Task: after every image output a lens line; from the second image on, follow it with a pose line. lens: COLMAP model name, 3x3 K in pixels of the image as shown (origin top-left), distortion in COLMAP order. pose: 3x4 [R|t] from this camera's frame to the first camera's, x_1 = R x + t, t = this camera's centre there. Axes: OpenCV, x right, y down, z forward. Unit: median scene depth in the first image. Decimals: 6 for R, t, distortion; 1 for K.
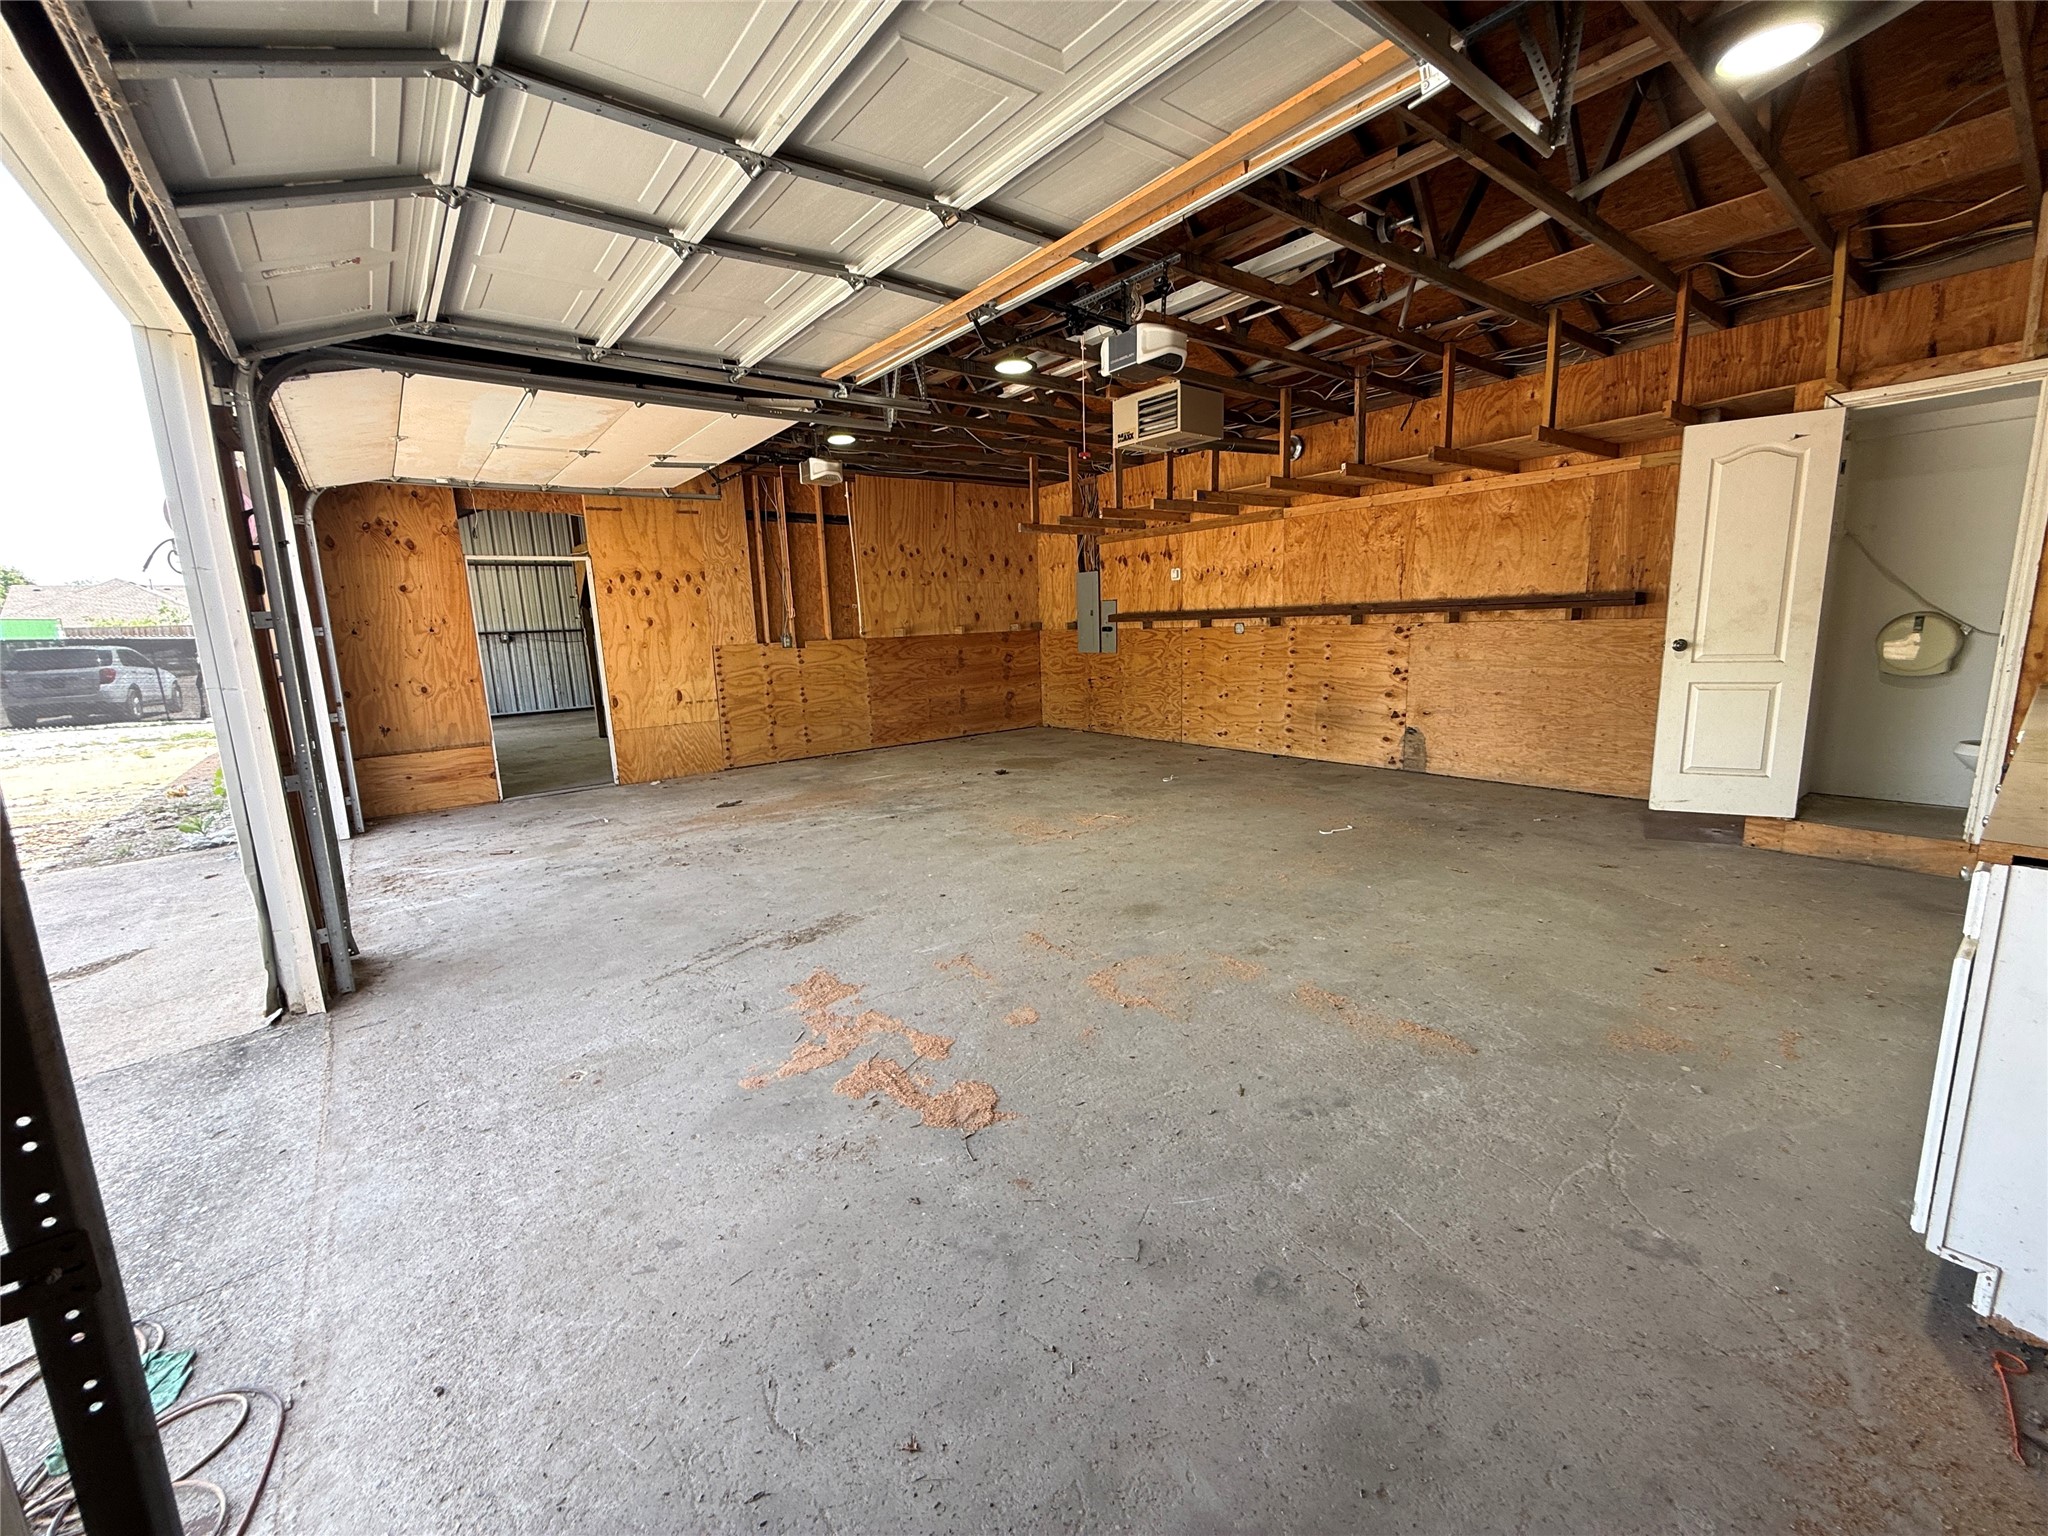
lens RADIAL K [[817.2, 0, 1024.0], [0, 817.2, 768.0], [0, 0, 1]] dist [-0.001183, -0.000316]
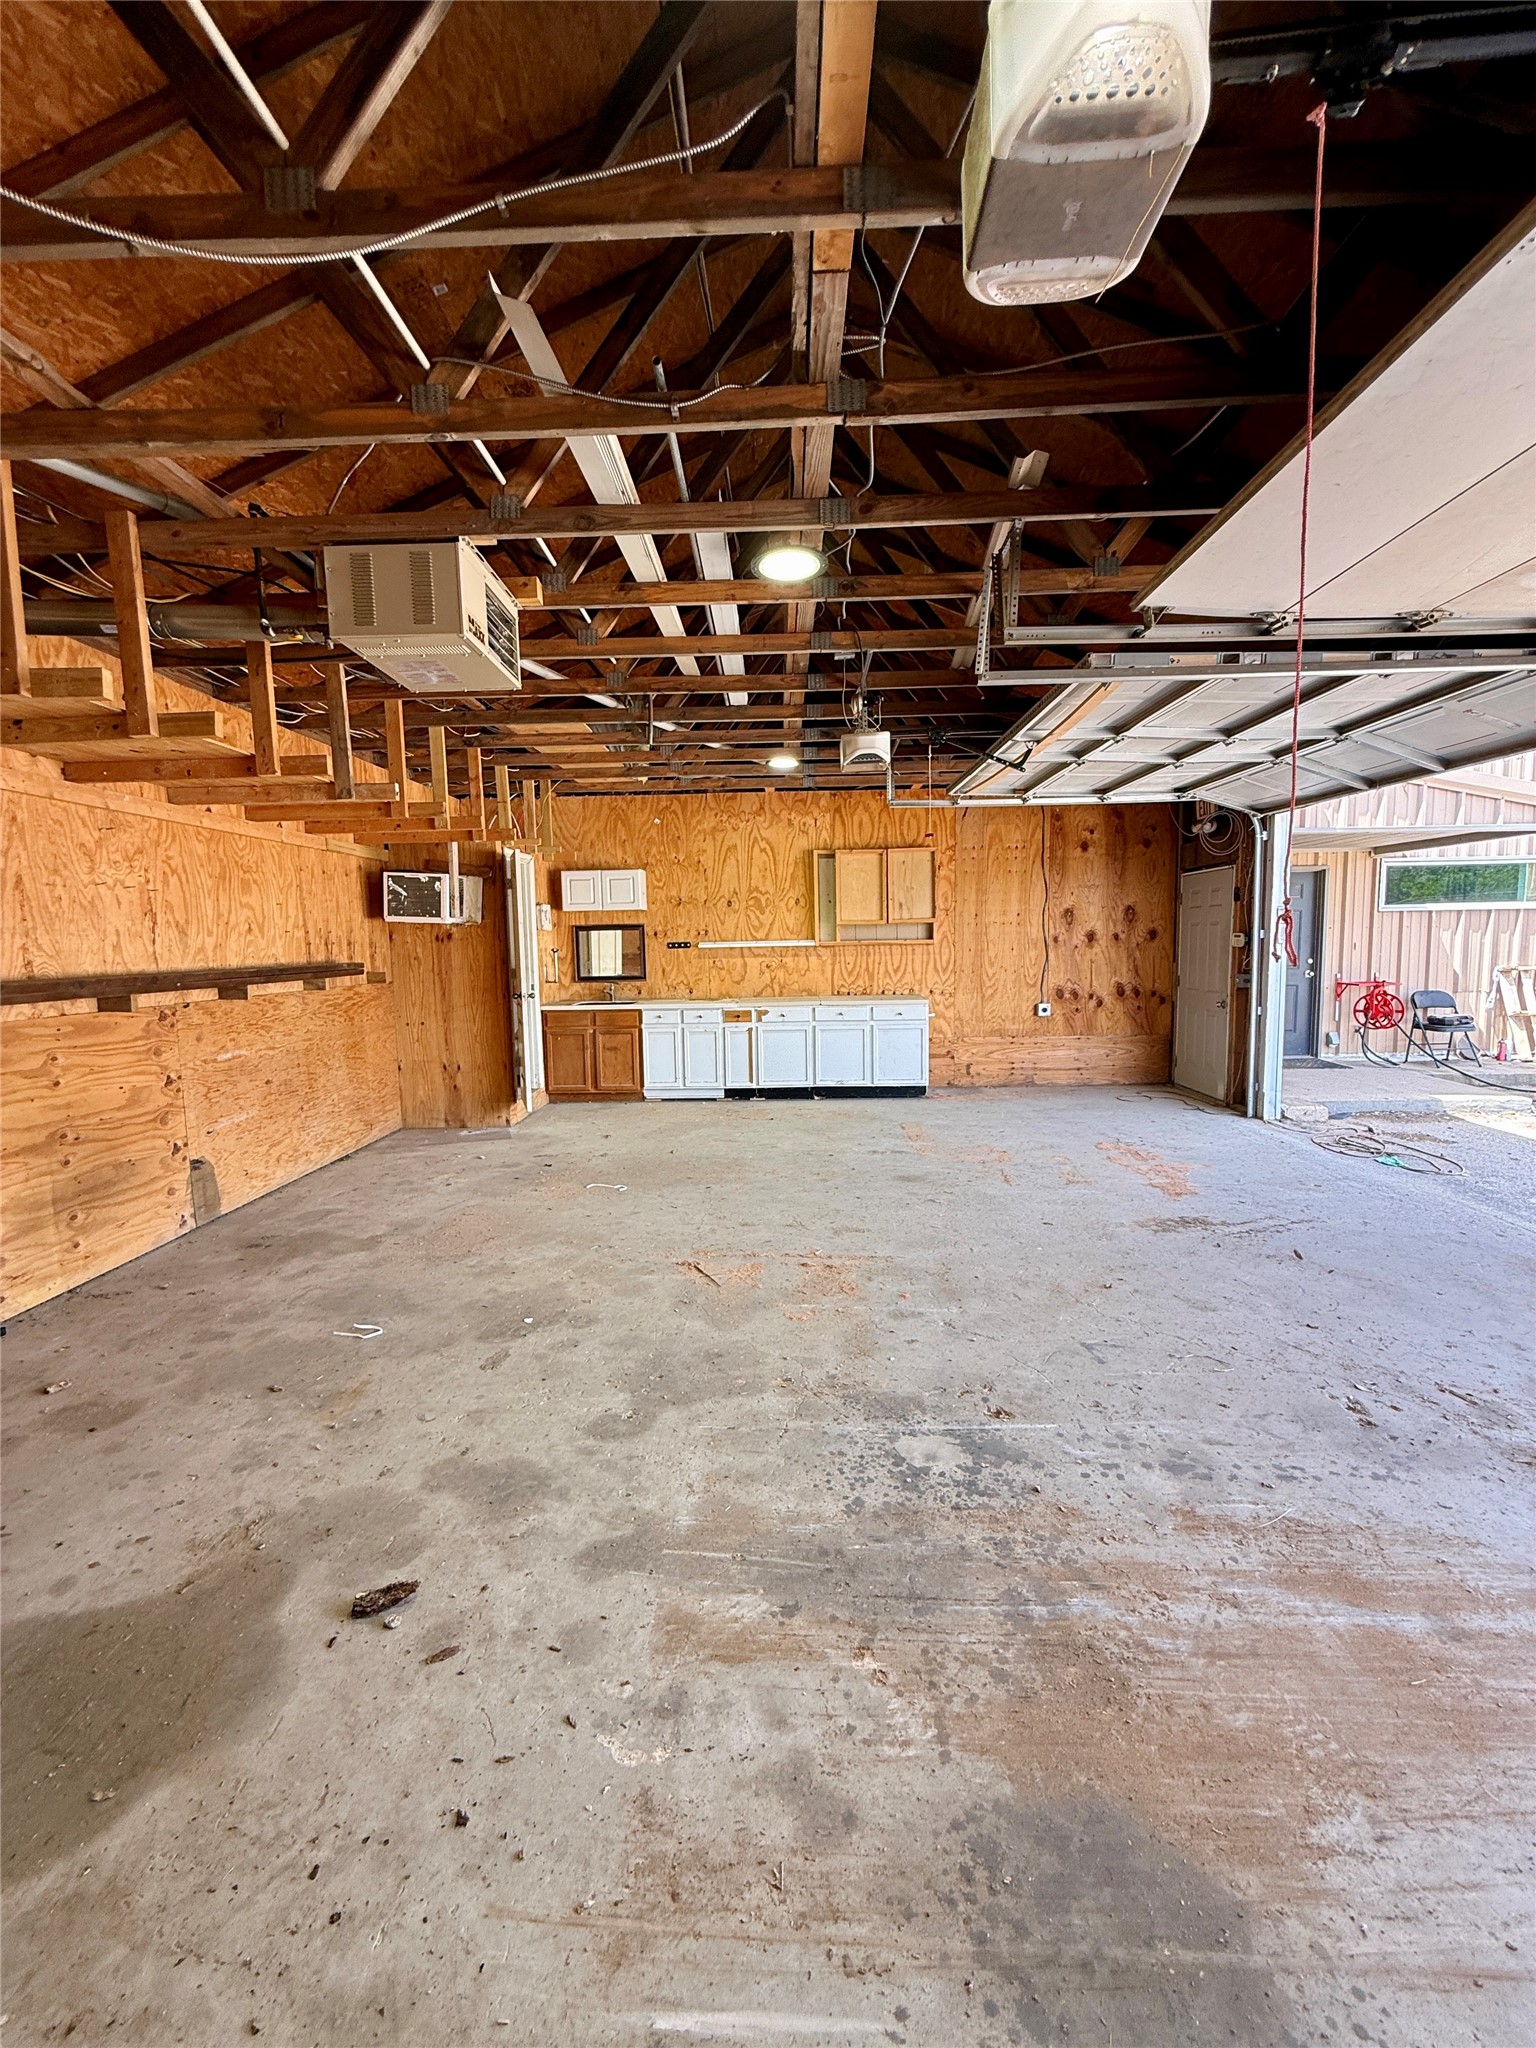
lens RADIAL K [[817.2, 0, 768.0], [0, 817.2, 1024.0], [0, 0, 1]] dist [-0.001183, -0.000316]
pose [[-0.764806, -0.013963, 0.644110, -0.433893], [0.160957, 0.963920, 0.212014, -0.318704], [-0.623831, 0.265824, -0.734964, 1.688375]]
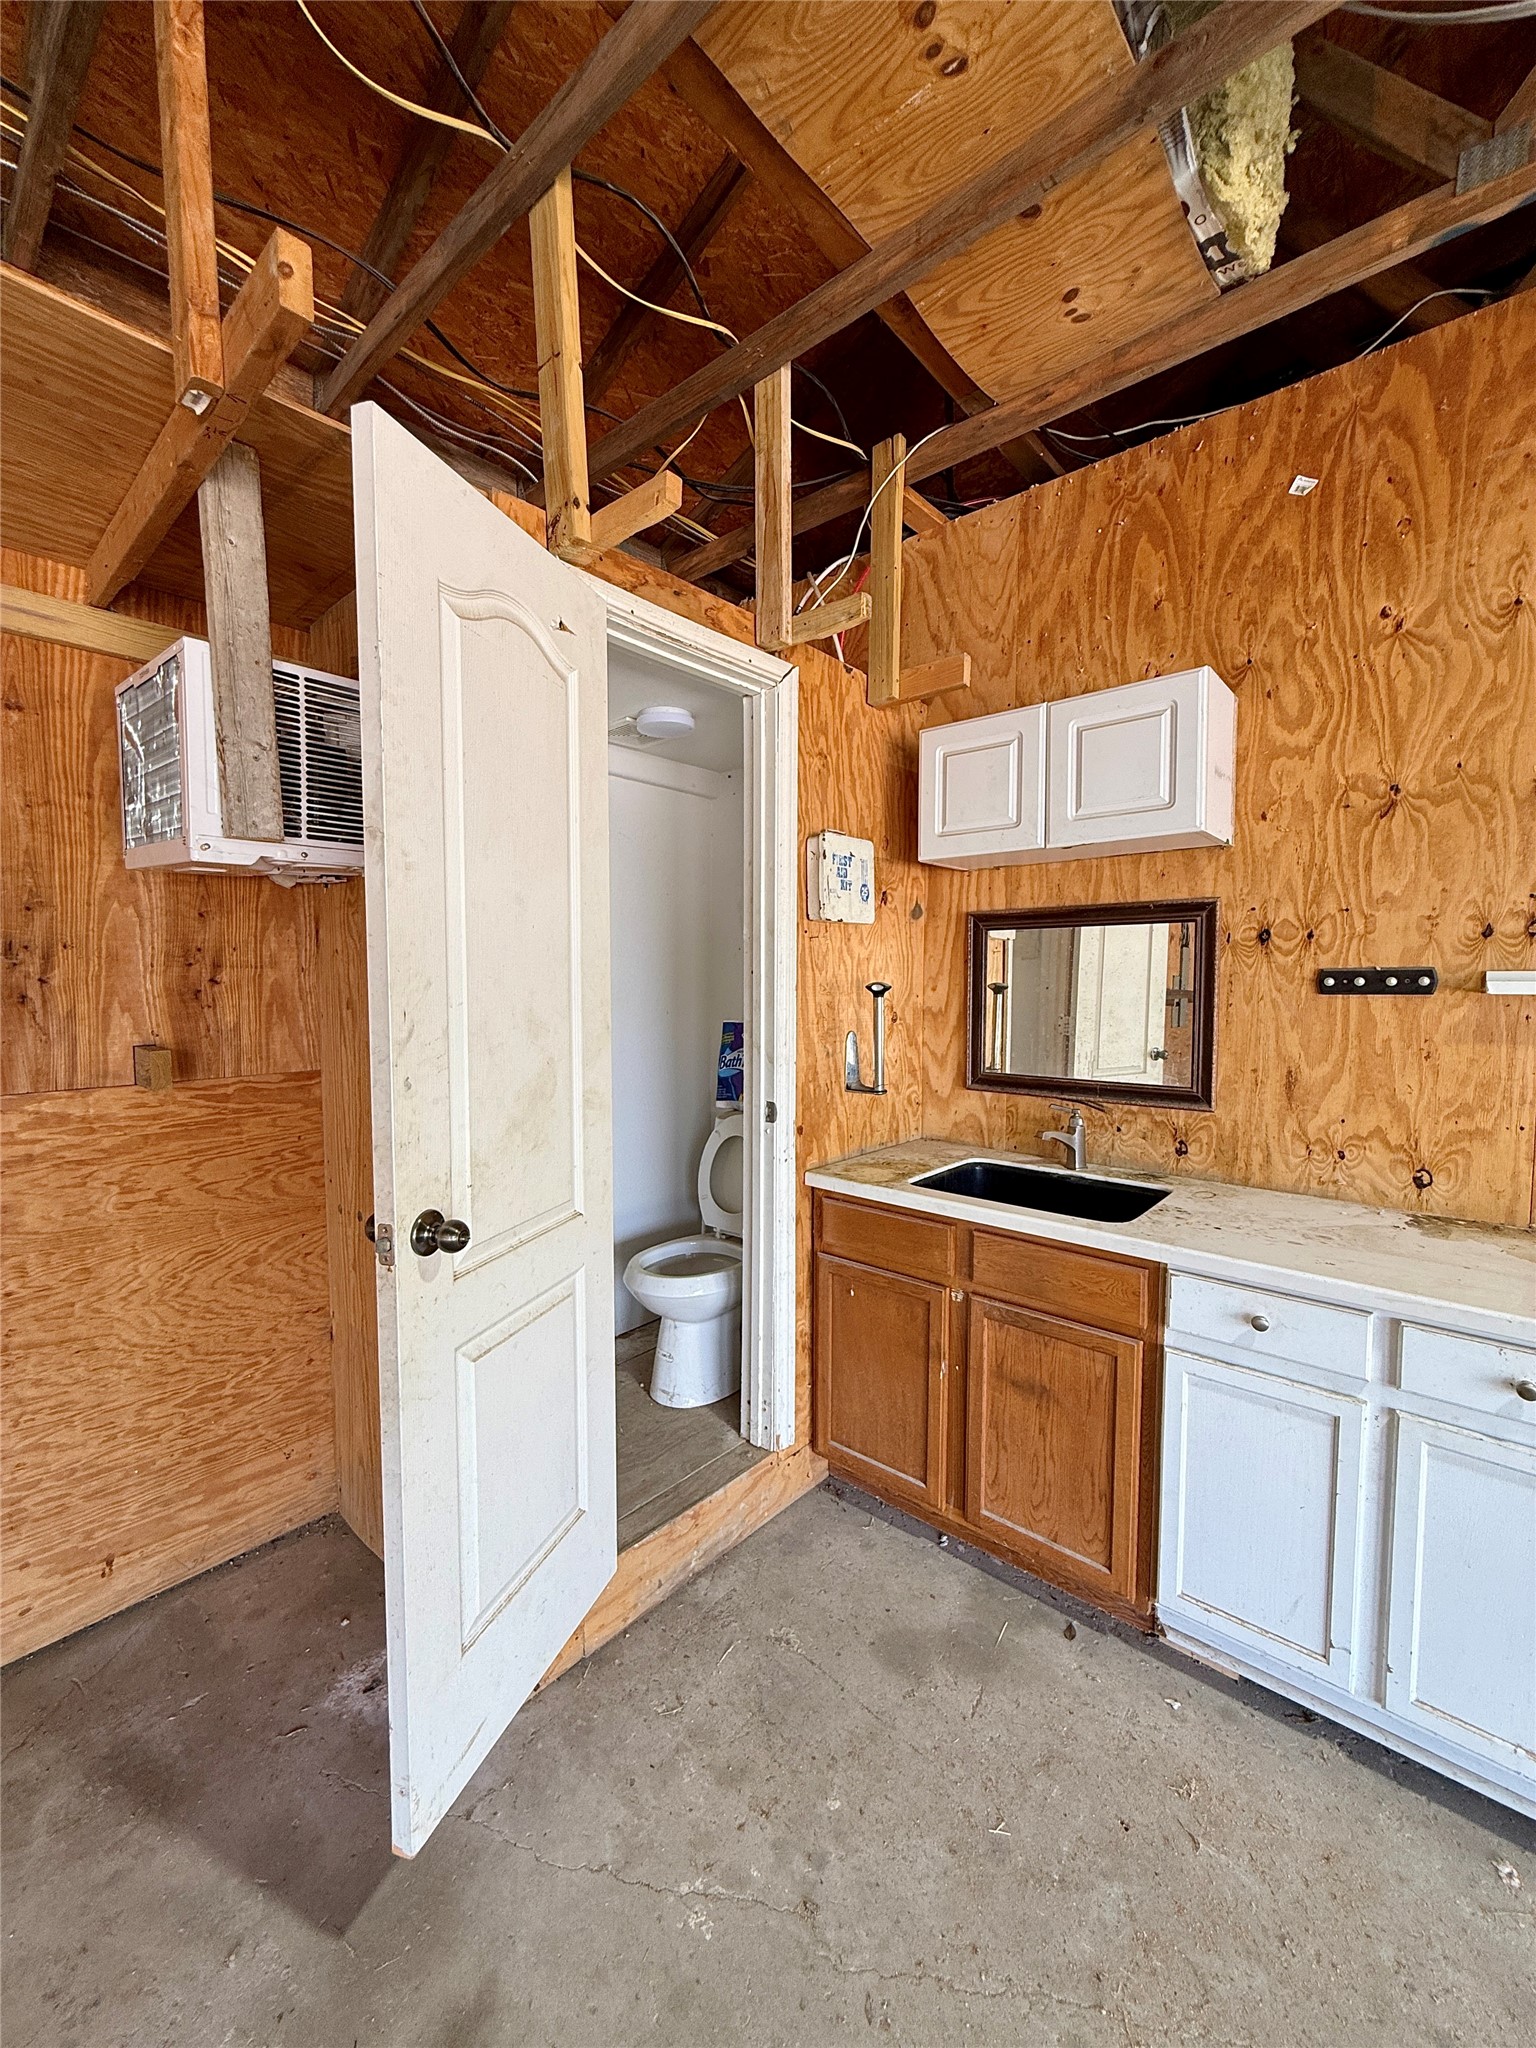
lens RADIAL K [[817.2, 0, 768.0], [0, 817.2, 1024.0], [0, 0, 1]] dist [-0.001183, -0.000316]
pose [[-0.190713, -0.015440, 0.981524, 0.482805], [0.178053, 0.982747, 0.050056, -0.196718], [-0.965363, 0.184310, -0.184673, 0.863961]]
